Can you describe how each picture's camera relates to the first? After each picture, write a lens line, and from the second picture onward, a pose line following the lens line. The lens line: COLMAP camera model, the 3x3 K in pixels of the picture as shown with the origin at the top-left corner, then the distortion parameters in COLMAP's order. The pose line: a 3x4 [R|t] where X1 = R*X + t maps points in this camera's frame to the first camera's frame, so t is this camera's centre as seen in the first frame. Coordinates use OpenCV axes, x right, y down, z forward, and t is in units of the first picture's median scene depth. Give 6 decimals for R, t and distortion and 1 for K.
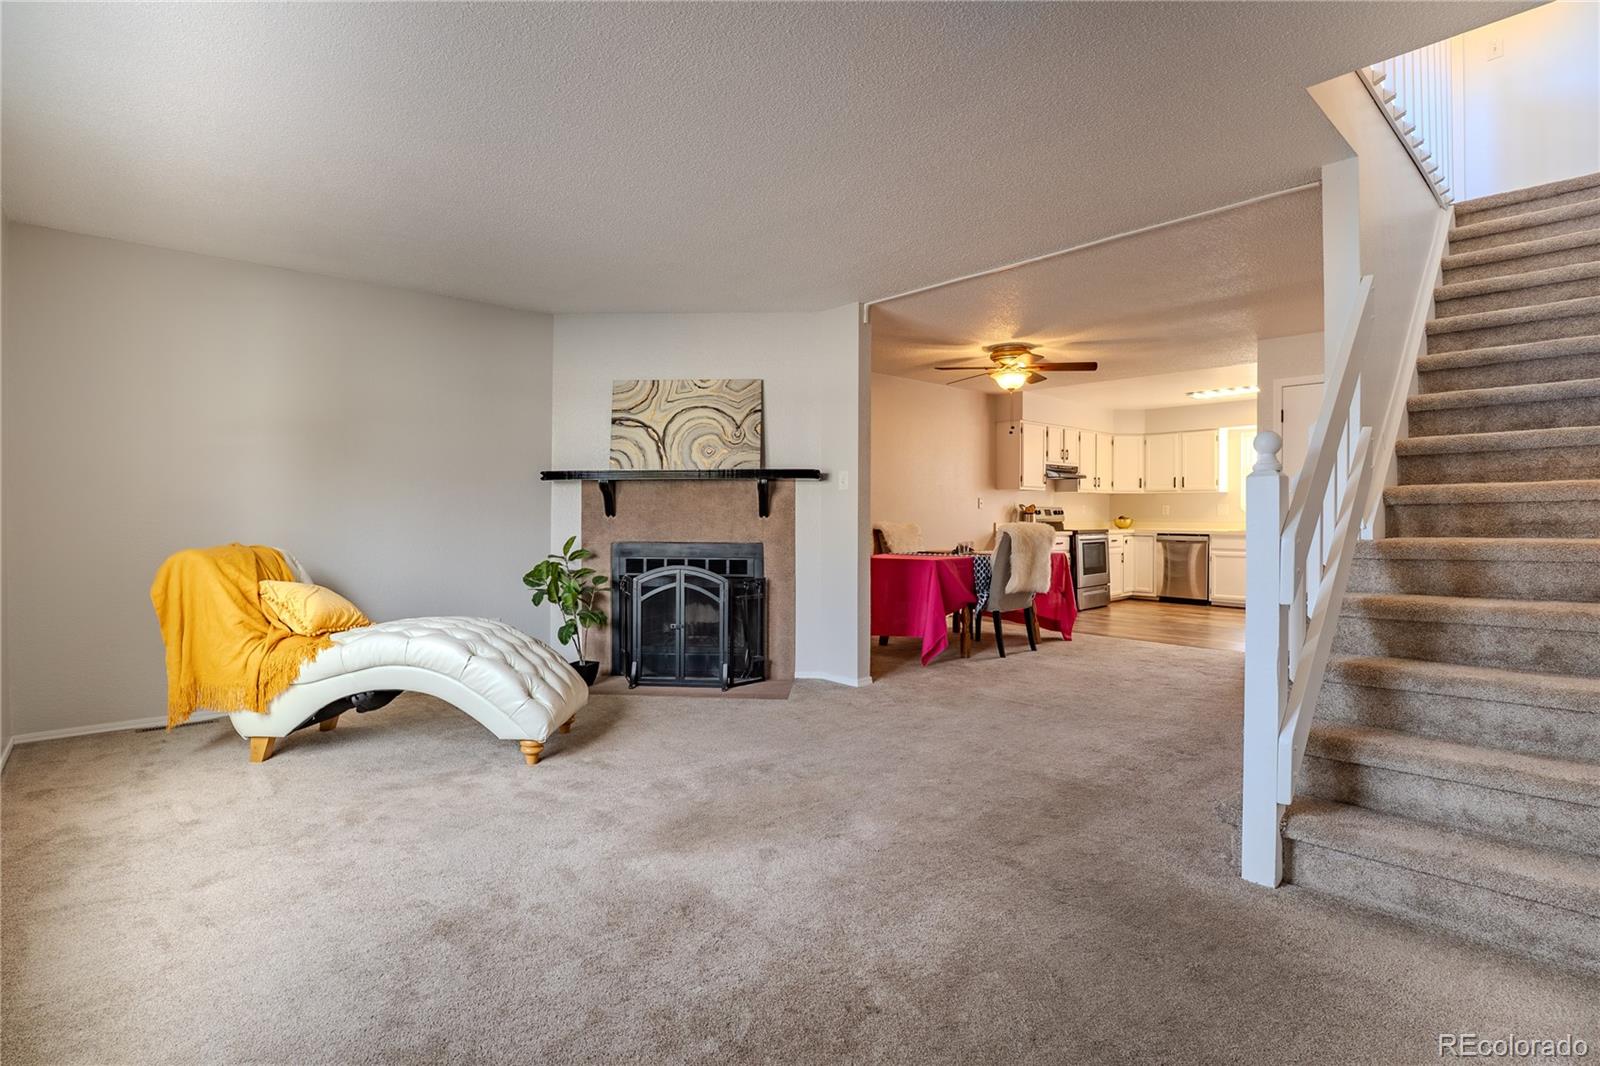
lens RADIAL K [[770.0, 0, 792.4], [0, 770.0, 522.6], [0, 0, 1]] dist [-0.039778, 0.002820]
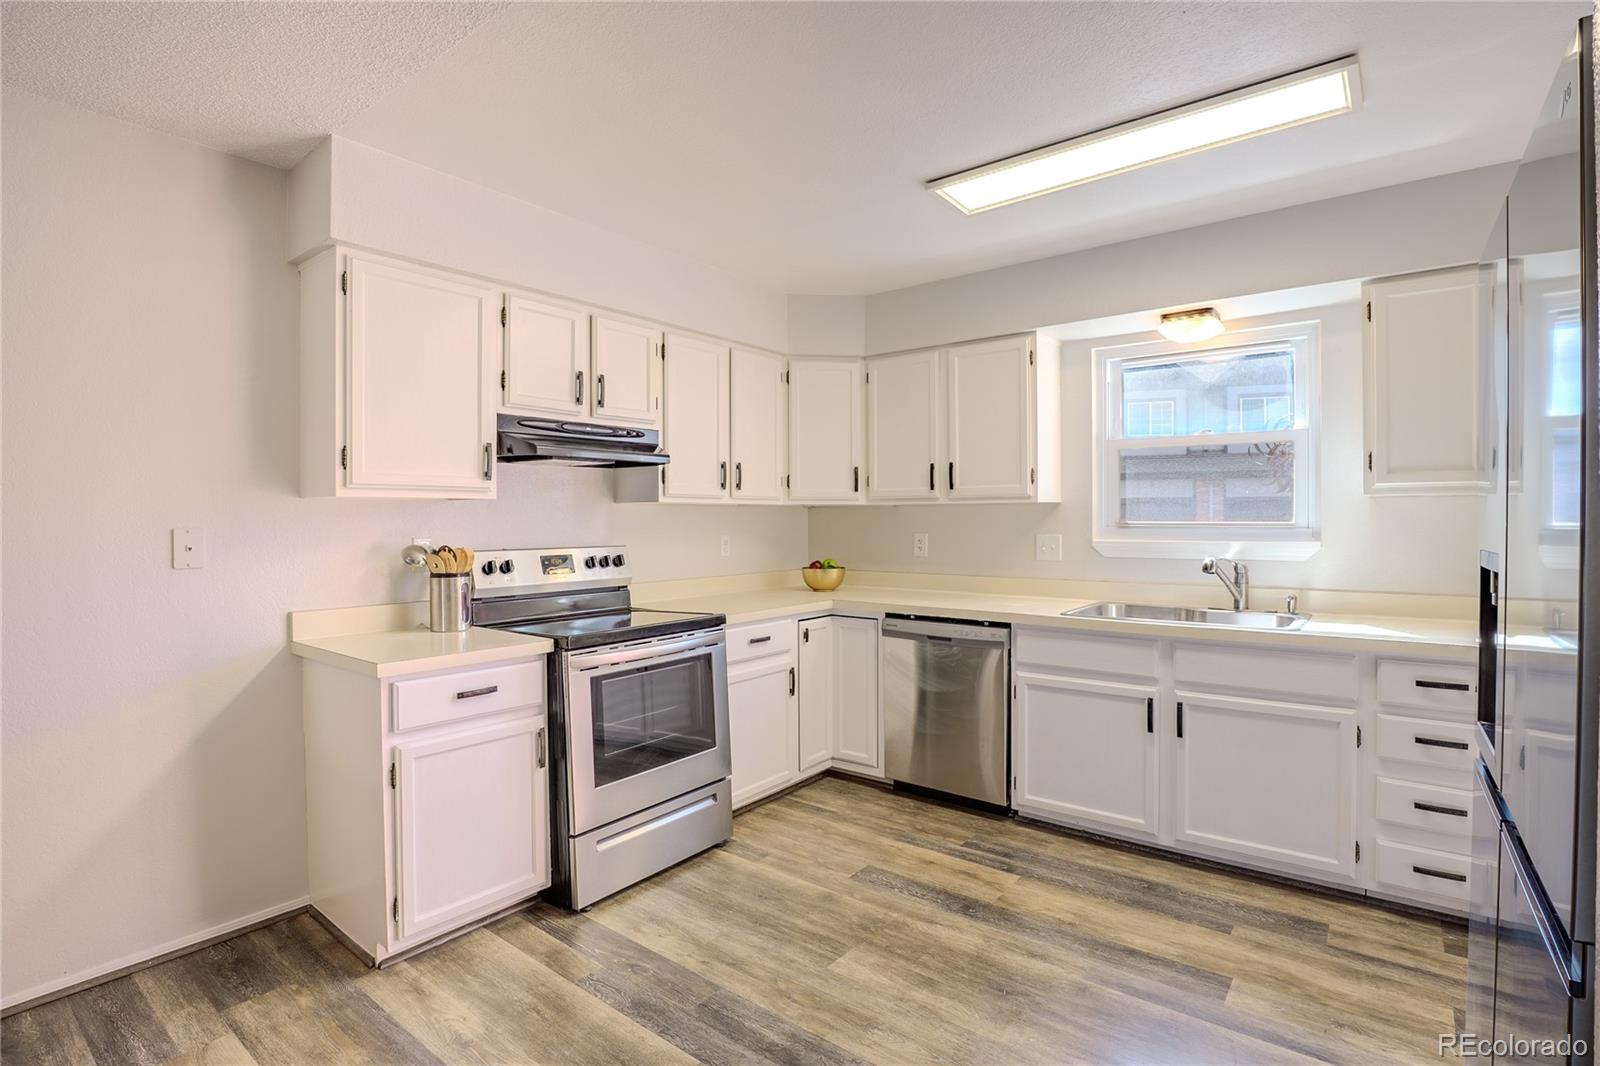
lens RADIAL K [[770.0, 0, 794.8], [0, 770.0, 527.8], [0, 0, 1]] dist [-0.039778, 0.002820]
pose [[0.984599, -0.007456, 0.174668, 0.369489], [0.007755, 0.999969, -0.001026, -0.027562], [-0.174655, 0.002365, 0.984627, 0.636594]]
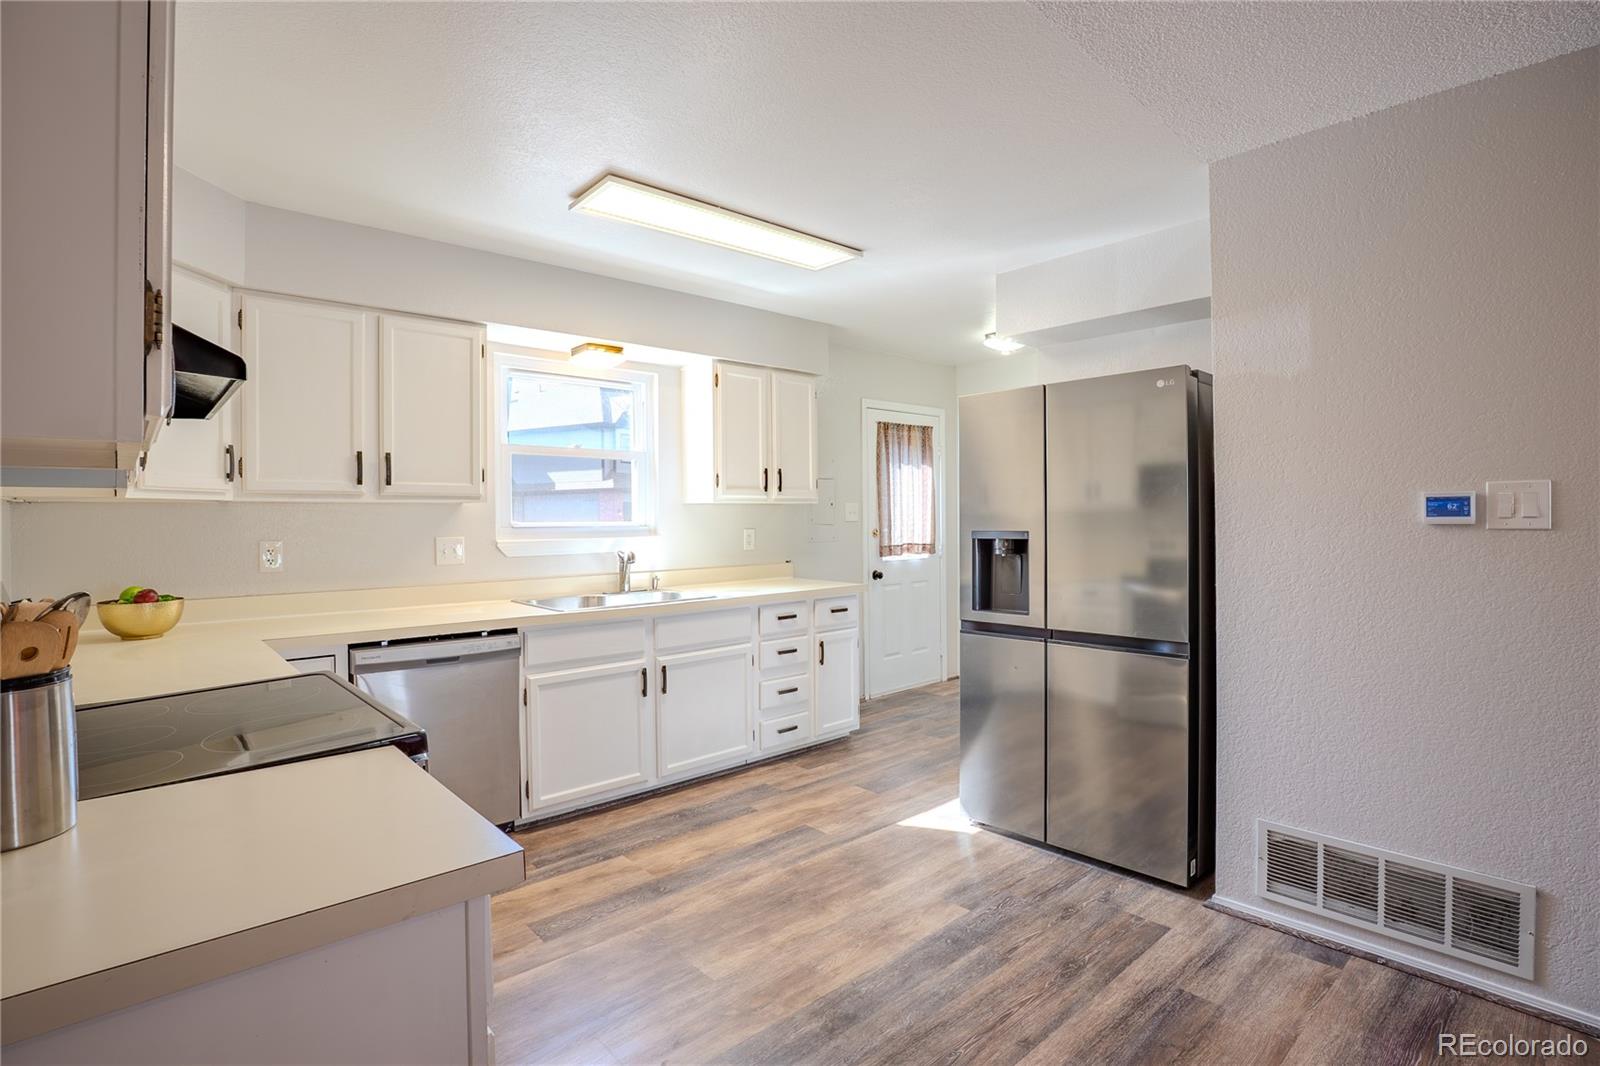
lens RADIAL K [[770.0, 0, 785.2], [0, 770.0, 529.3], [0, 0, 1]] dist [-0.039778, 0.002820]
pose [[0.008347, -0.018966, 0.999785, 0.198052], [0.019690, 0.999629, 0.018799, -0.031013], [-0.999771, 0.019529, 0.008717, 0.835834]]
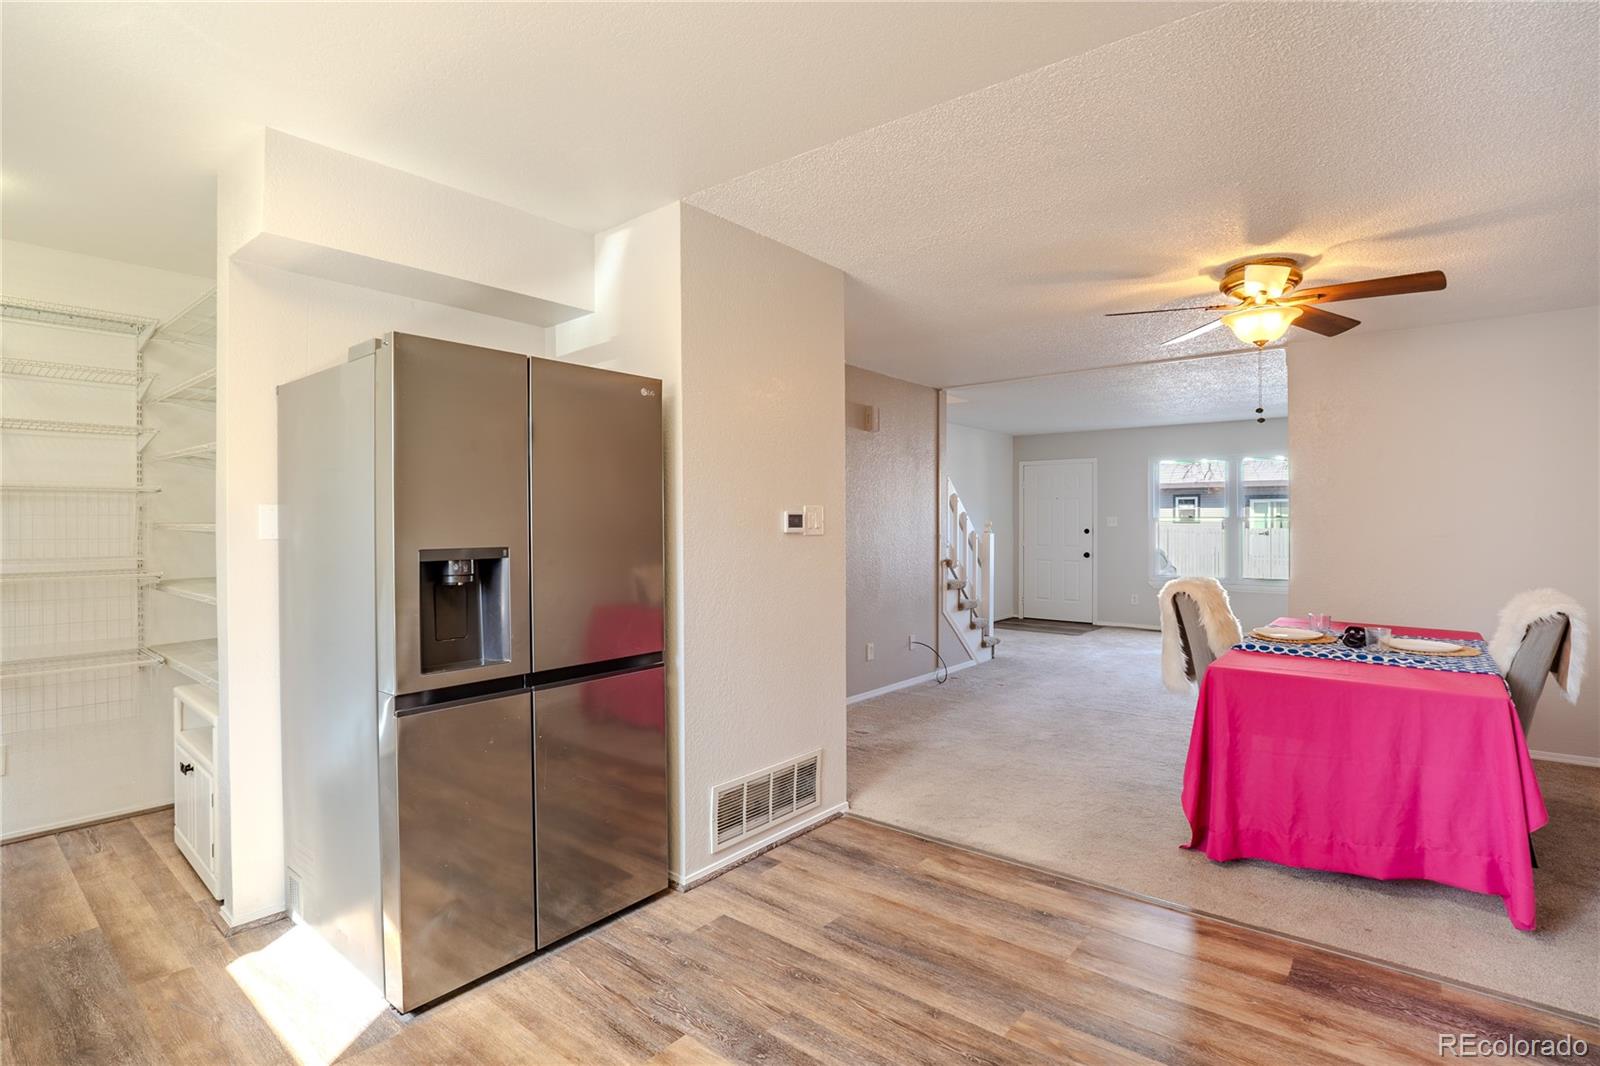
lens RADIAL K [[770.0, 0, 794.3], [0, 770.0, 527.0], [0, 0, 1]] dist [-0.039778, 0.002820]
pose [[-0.989515, -0.000417, -0.144431, 0.454166], [-0.002399, 0.999905, 0.013551, -0.031700], [0.144411, 0.013756, -0.989422, 0.976262]]
